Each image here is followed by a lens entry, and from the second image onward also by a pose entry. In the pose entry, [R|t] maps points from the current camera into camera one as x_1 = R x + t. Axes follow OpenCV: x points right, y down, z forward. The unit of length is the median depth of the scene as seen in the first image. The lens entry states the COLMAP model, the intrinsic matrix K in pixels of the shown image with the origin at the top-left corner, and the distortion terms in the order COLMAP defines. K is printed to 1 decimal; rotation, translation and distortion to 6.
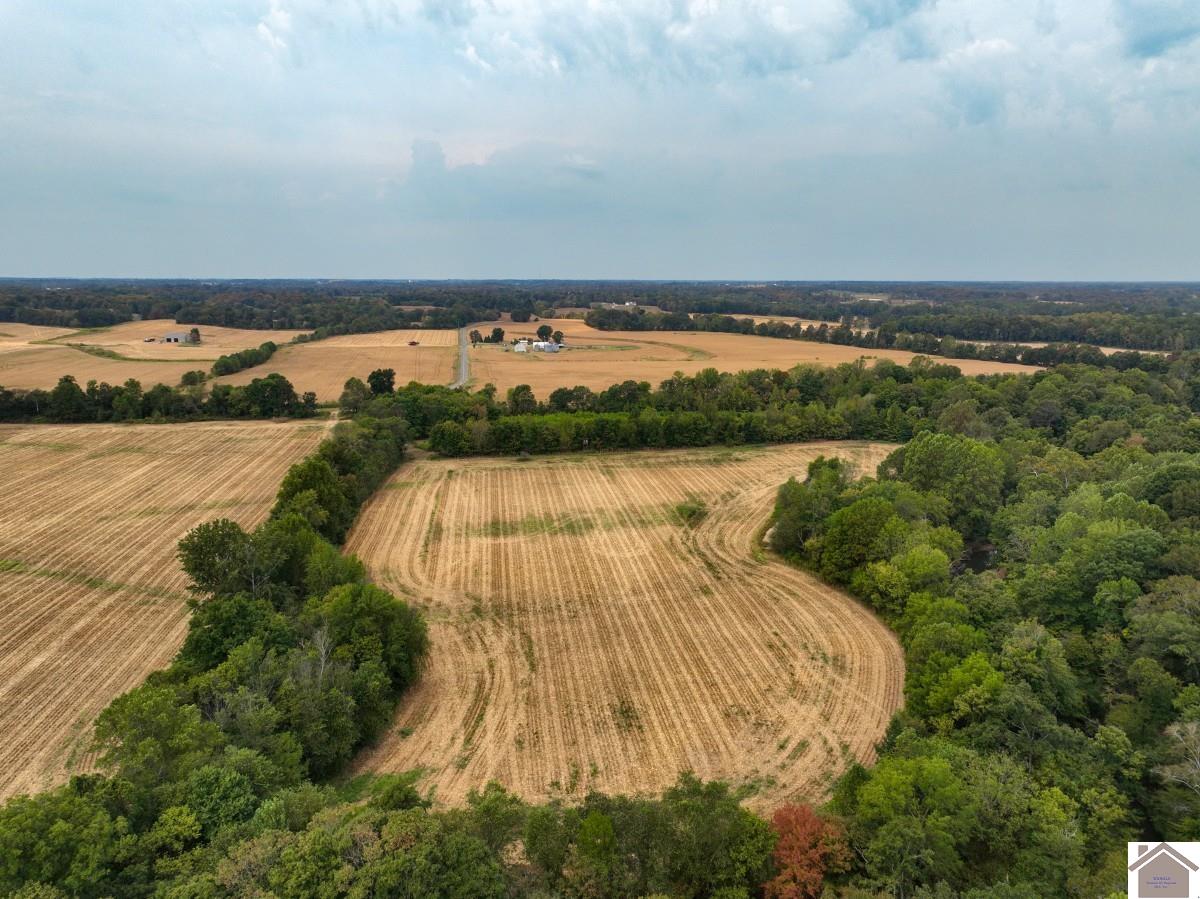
lens RADIAL K [[847.6, 0, 600.0], [0, 847.6, 449.5], [0, 0, 1]] dist [0.013386, 0.003043]
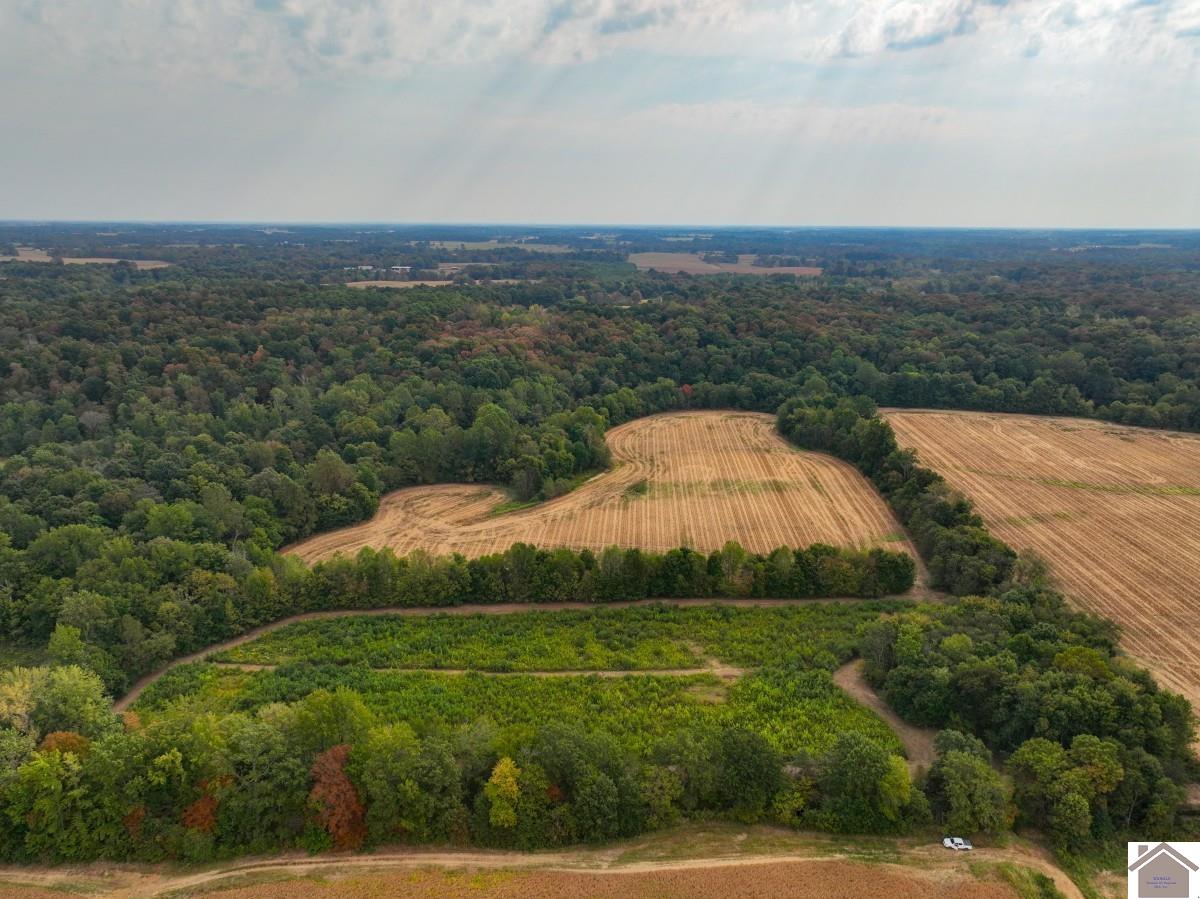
lens RADIAL K [[835.5, 0, 599.9], [0, 835.5, 484.0], [0, 0, 1]] dist [0.004338, 0.006082]
pose [[-0.983516, -0.061724, 0.169961, -0.039715], [0.028320, 0.875757, 0.481922, -0.378240], [-0.178591, 0.478791, -0.859572, 1.398024]]
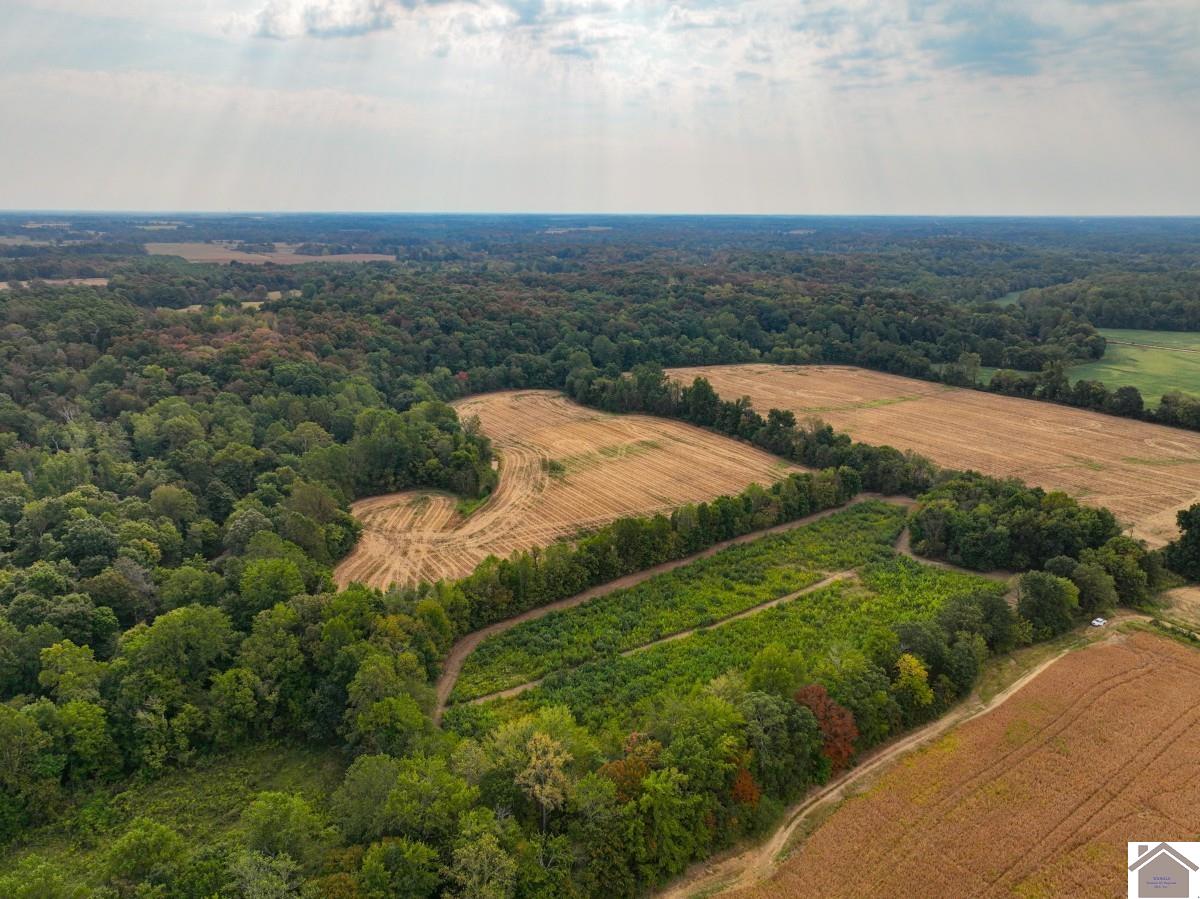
lens RADIAL K [[847.6, 0, 600.0], [0, 847.6, 449.5], [0, 0, 1]] dist [0.013386, 0.003043]
pose [[-0.908810, 0.108117, -0.402959, 0.394154], [-0.089278, 0.893071, 0.440969, -0.384088], [0.407547, 0.436732, -0.801979, 1.401180]]
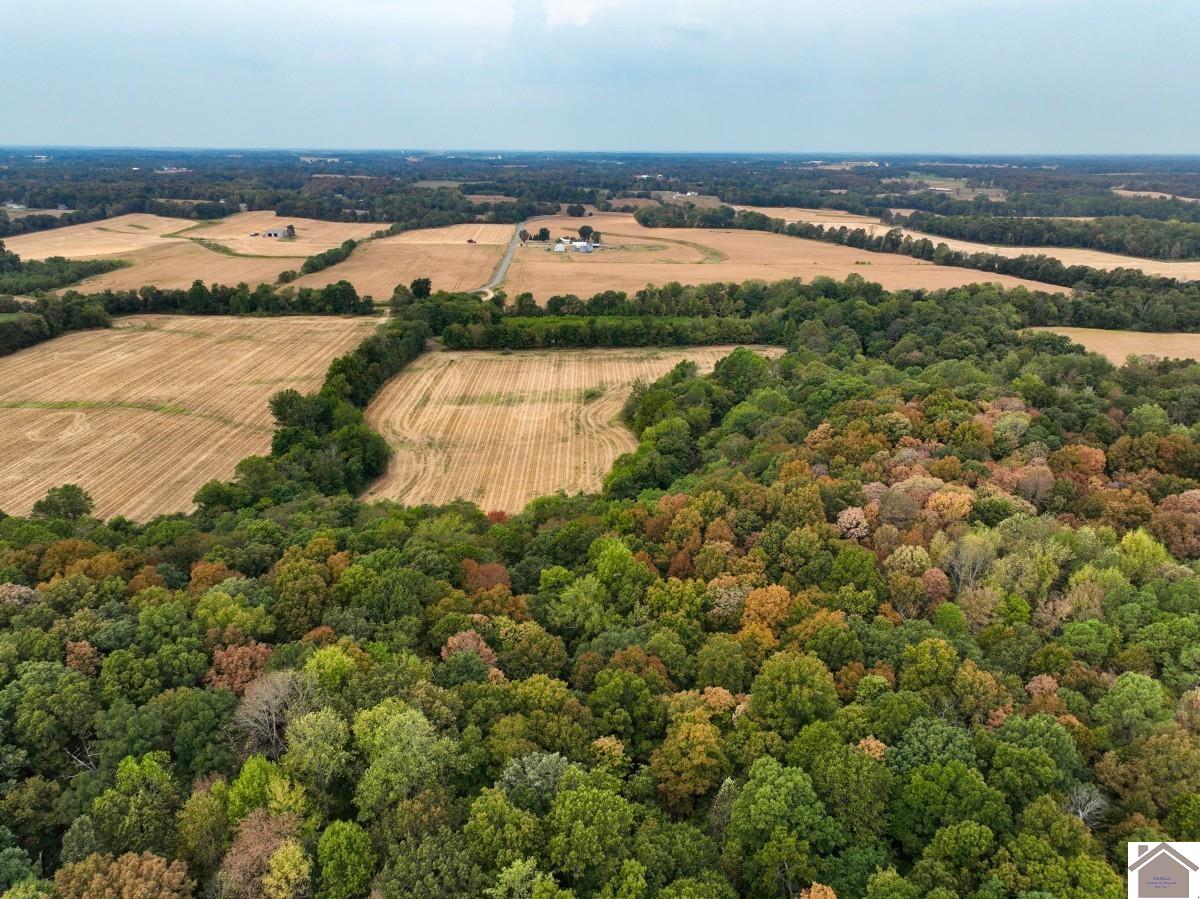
lens RADIAL K [[847.6, 0, 600.0], [0, 847.6, 449.5], [0, 0, 1]] dist [0.013386, 0.003043]
pose [[0.993634, 0.041780, -0.104627, 0.184404], [-0.026470, 0.989274, 0.143655, -0.030833], [0.109507, -0.139971, 0.984082, -0.334889]]
